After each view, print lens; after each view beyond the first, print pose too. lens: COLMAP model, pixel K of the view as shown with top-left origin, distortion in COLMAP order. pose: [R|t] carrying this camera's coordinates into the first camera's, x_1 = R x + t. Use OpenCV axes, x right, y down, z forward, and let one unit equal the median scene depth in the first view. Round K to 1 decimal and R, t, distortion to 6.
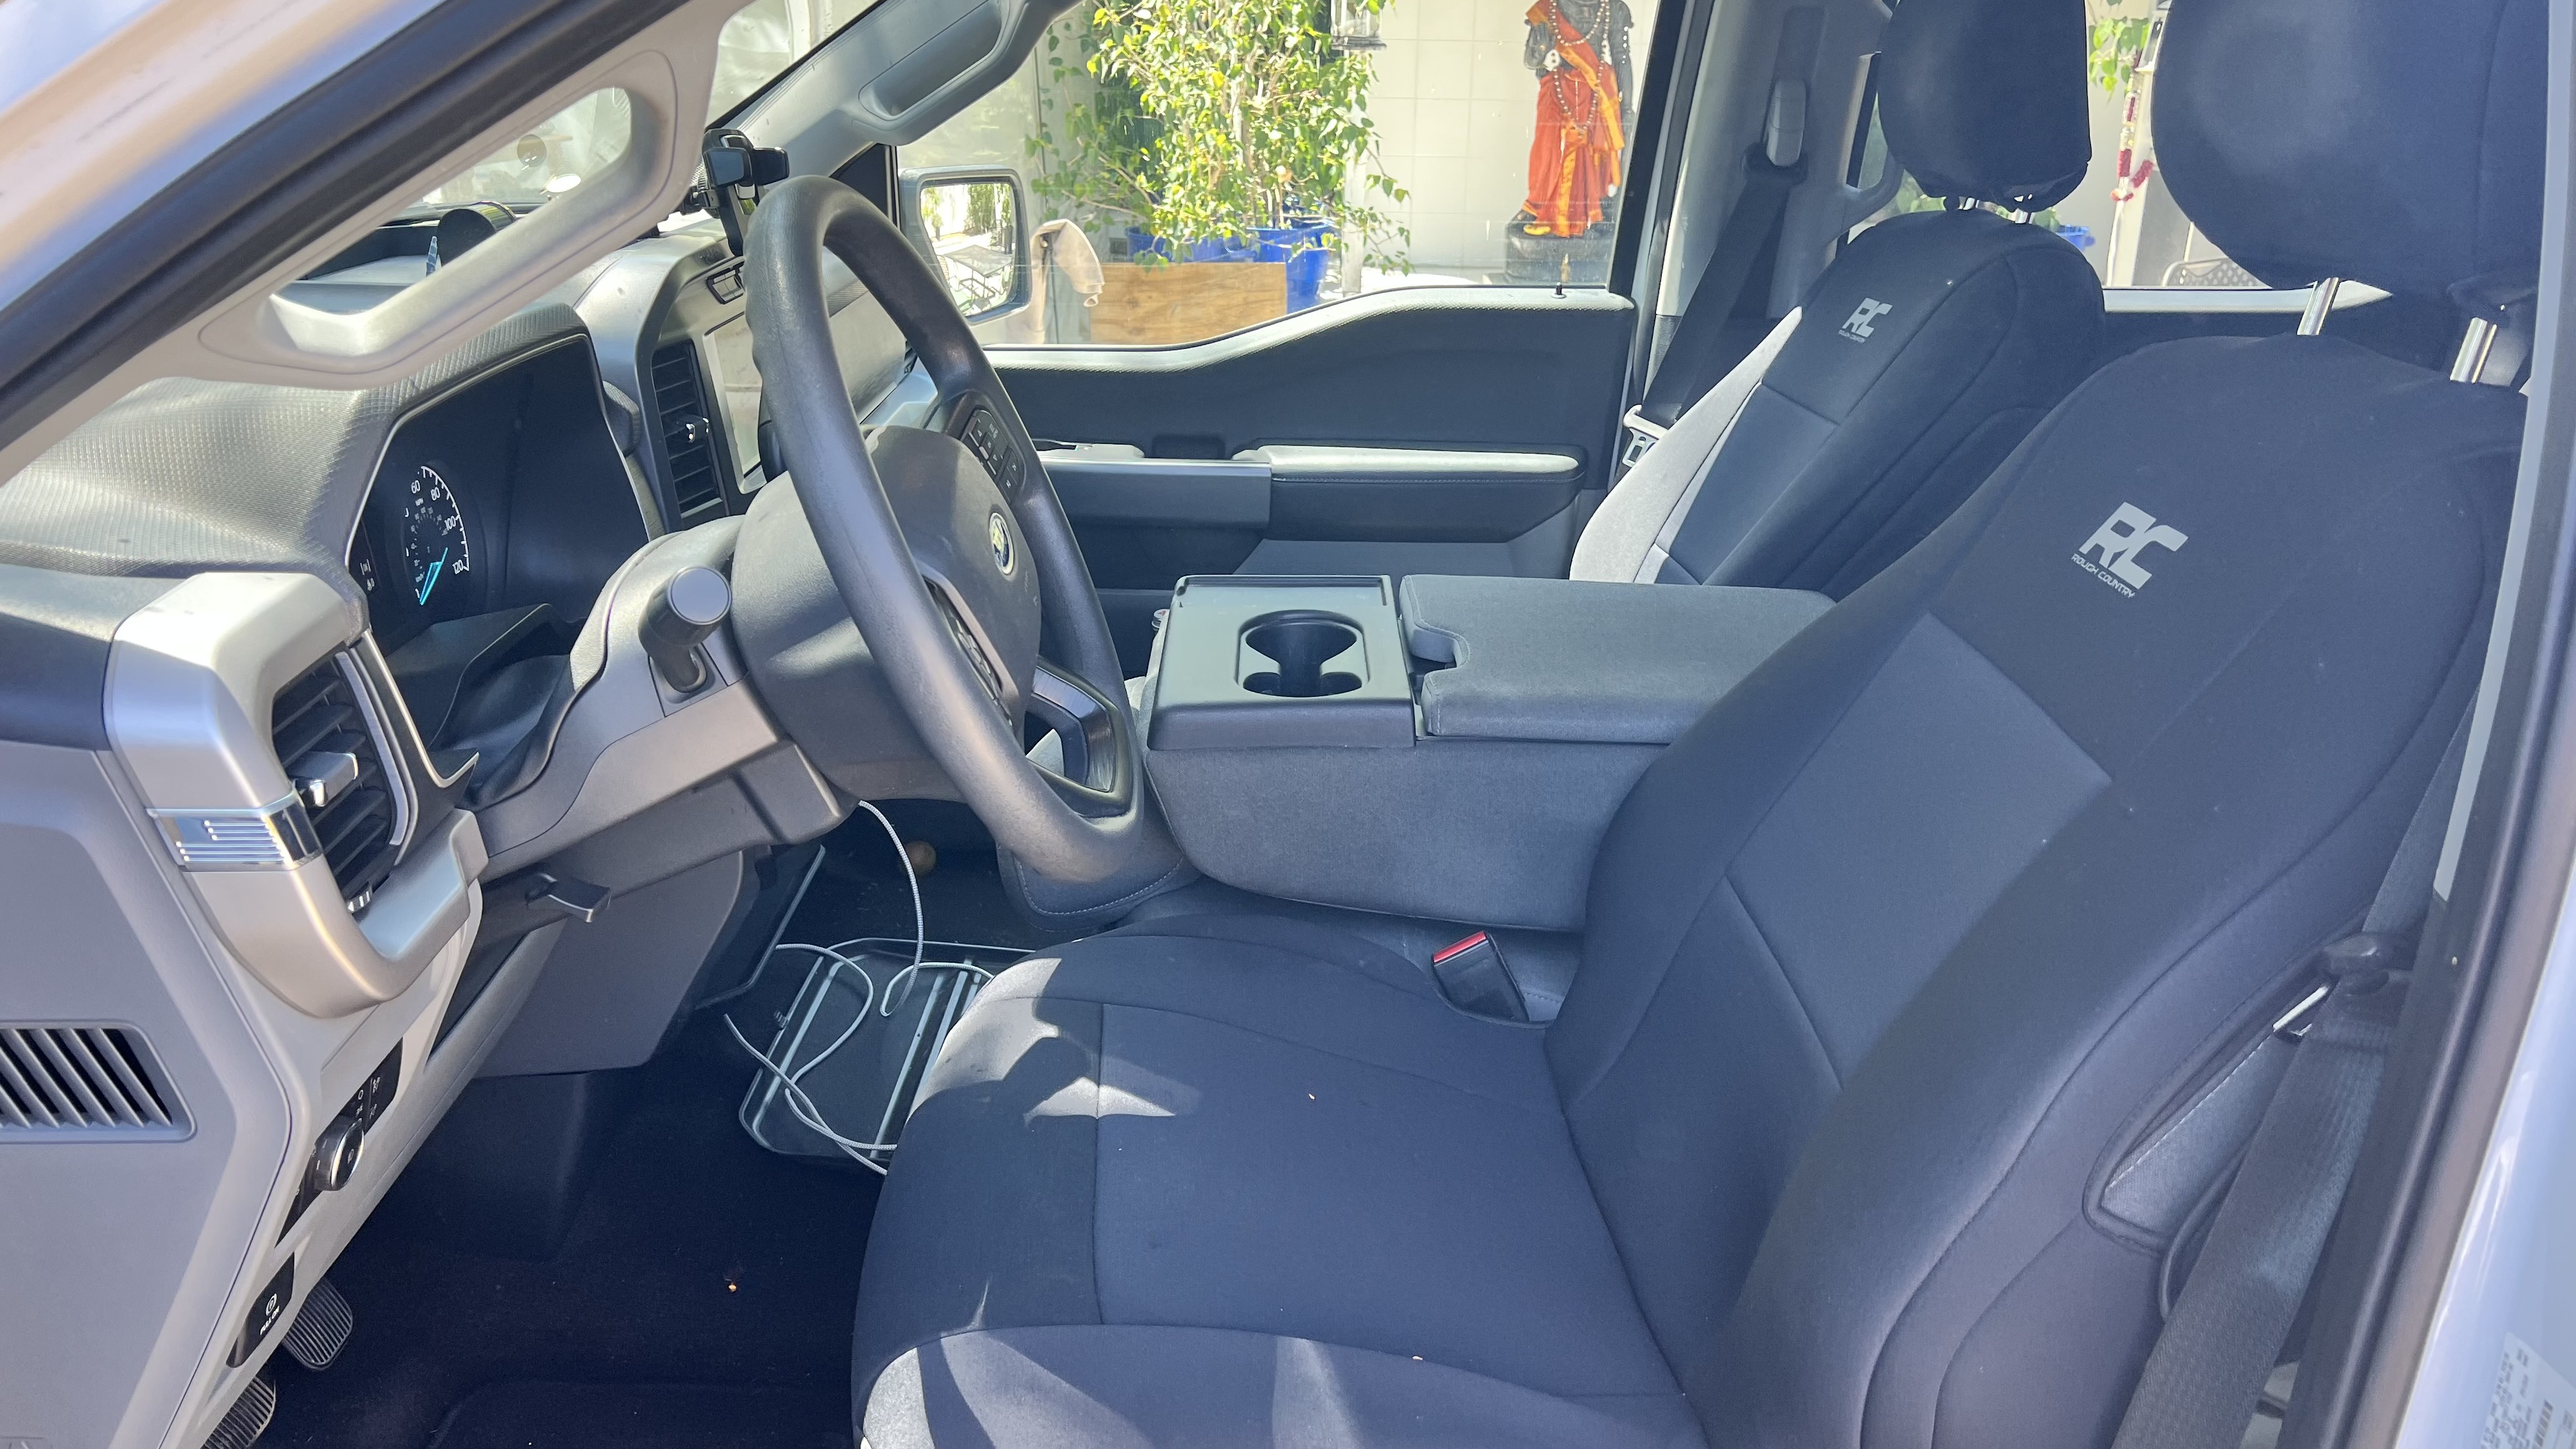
lens RADIAL K [[1912.5, 0, 1288.6], [0, 1912.5, 735.0], [0, 0, 1]] dist [0.055418, -0.052180]
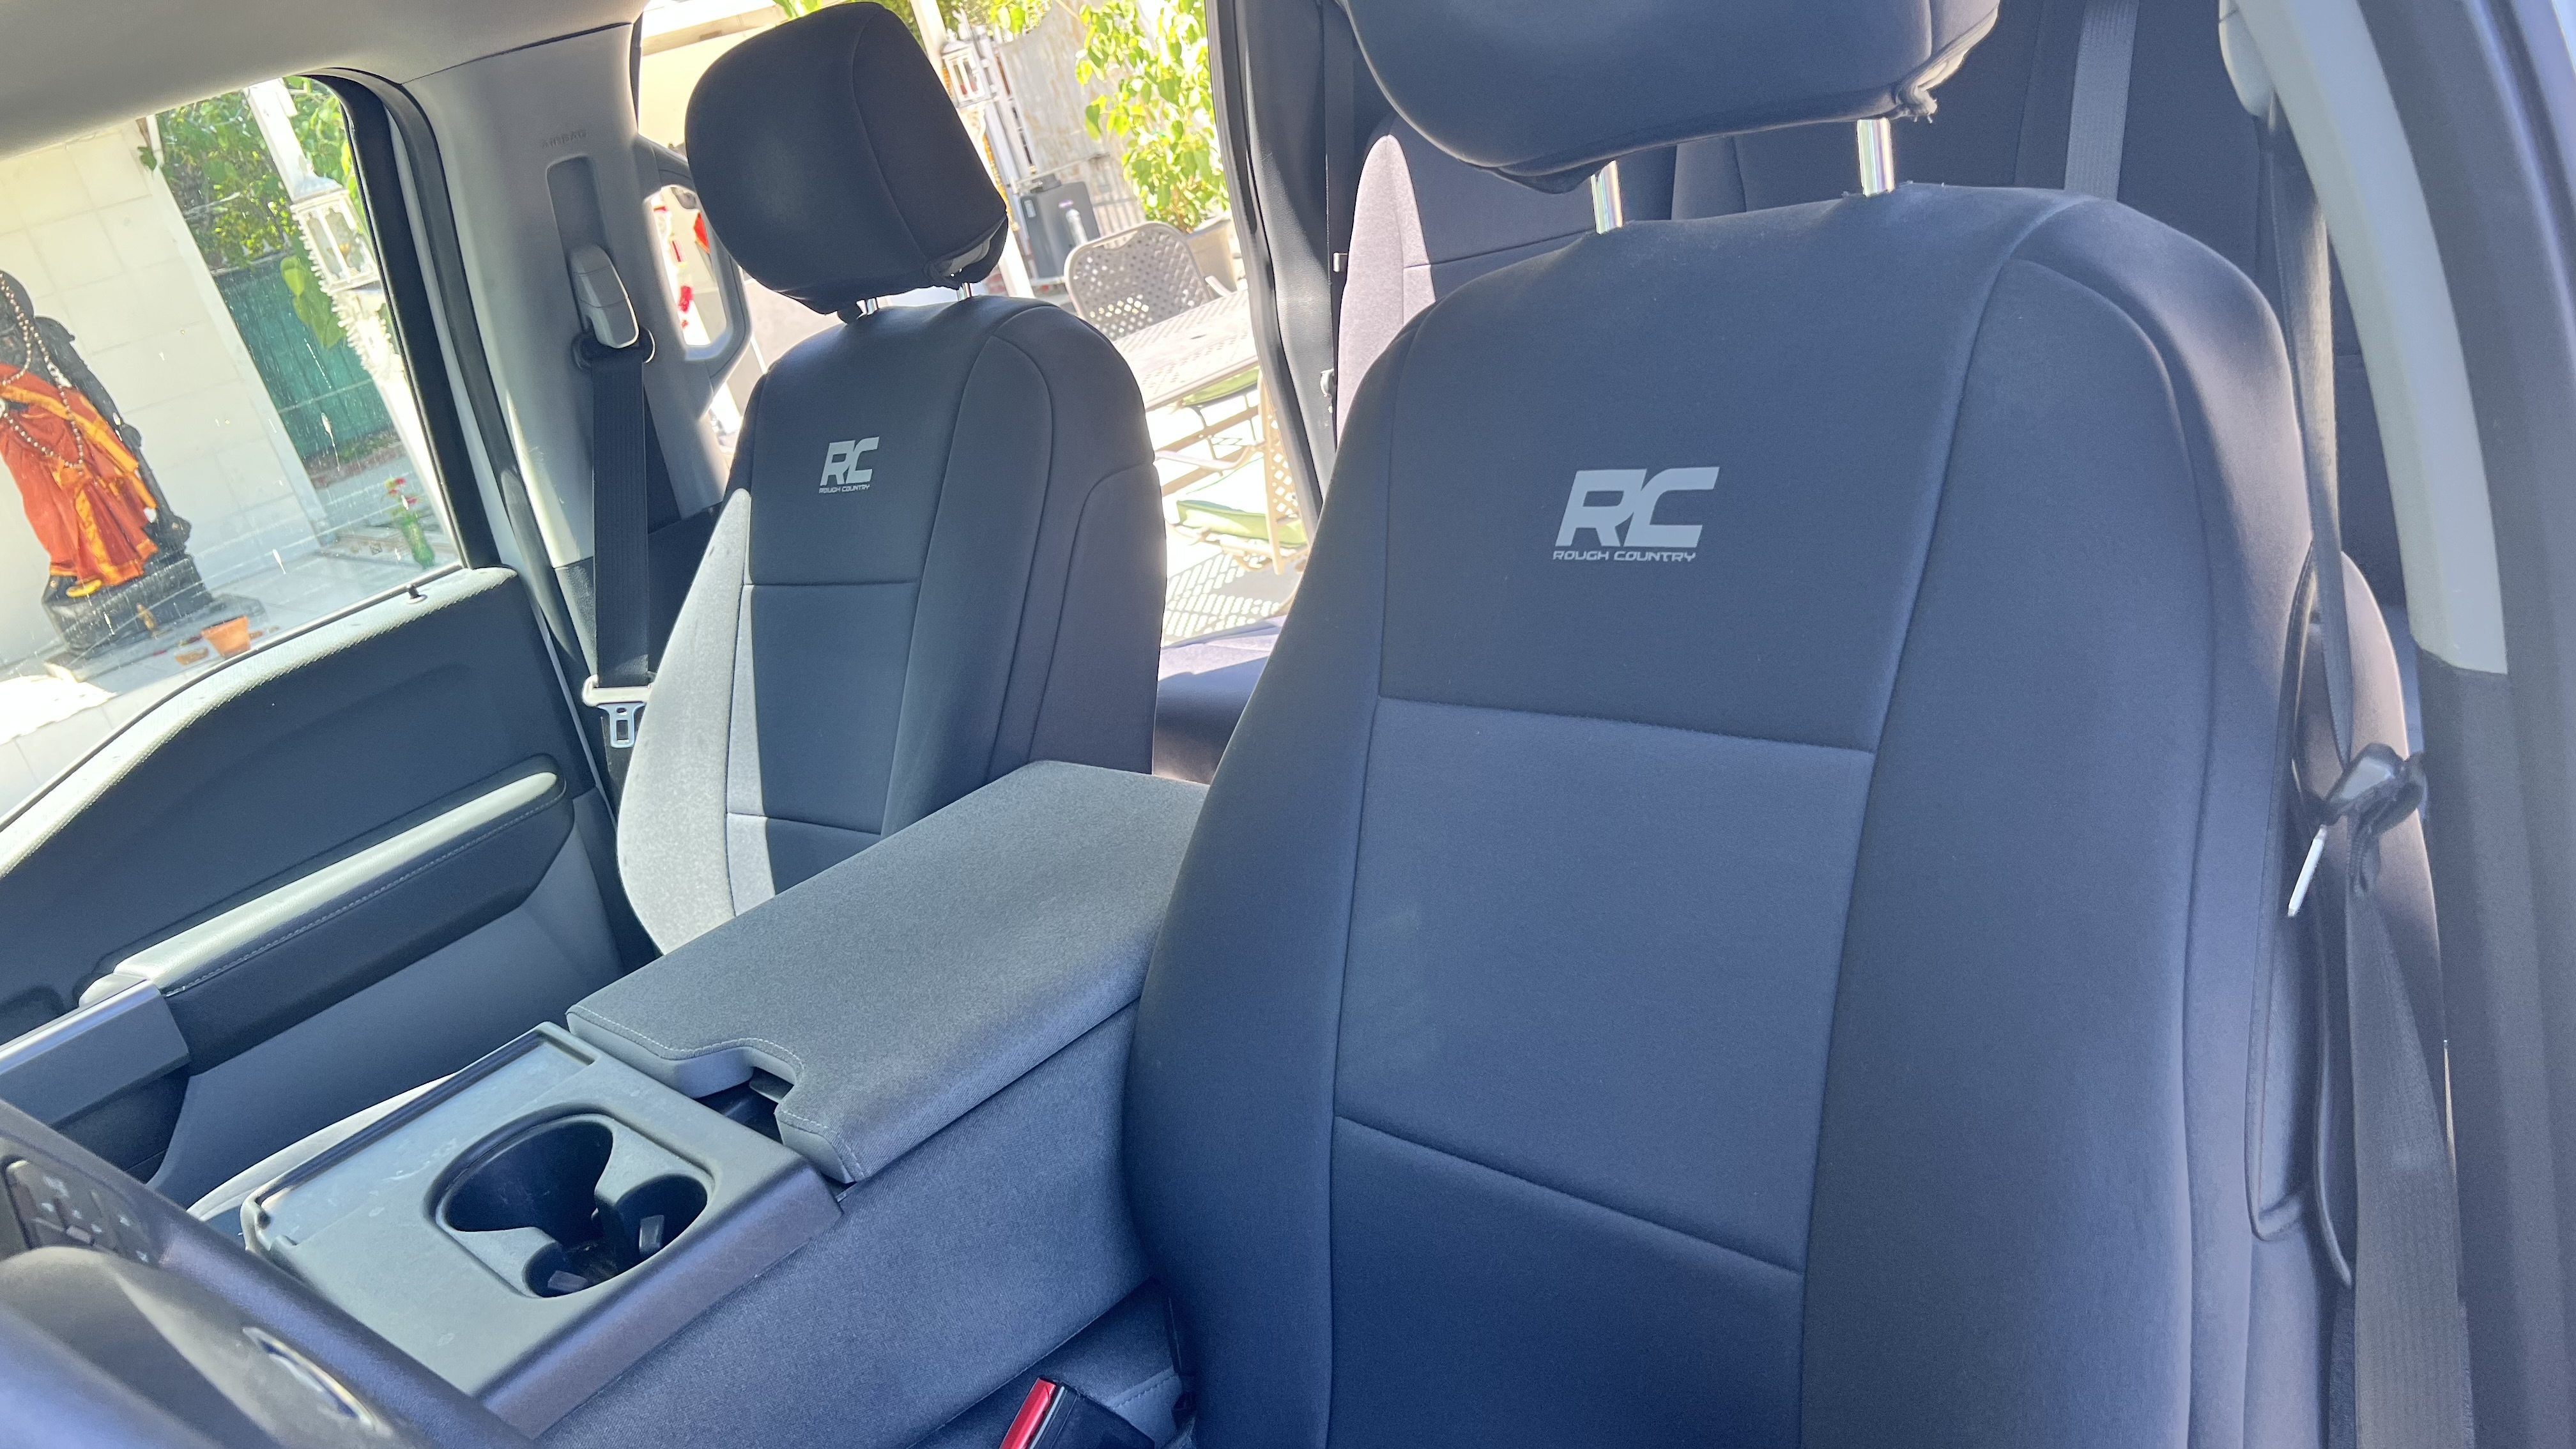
lens RADIAL K [[1912.5, 0, 1288.6], [0, 1912.5, 735.0], [0, 0, 1]] dist [0.055418, -0.052180]
pose [[0.689189, -0.447414, 0.569946, -0.090130], [0.494839, 0.865217, 0.080836, -0.077007], [-0.529294, 0.226320, 0.817696, 0.211149]]
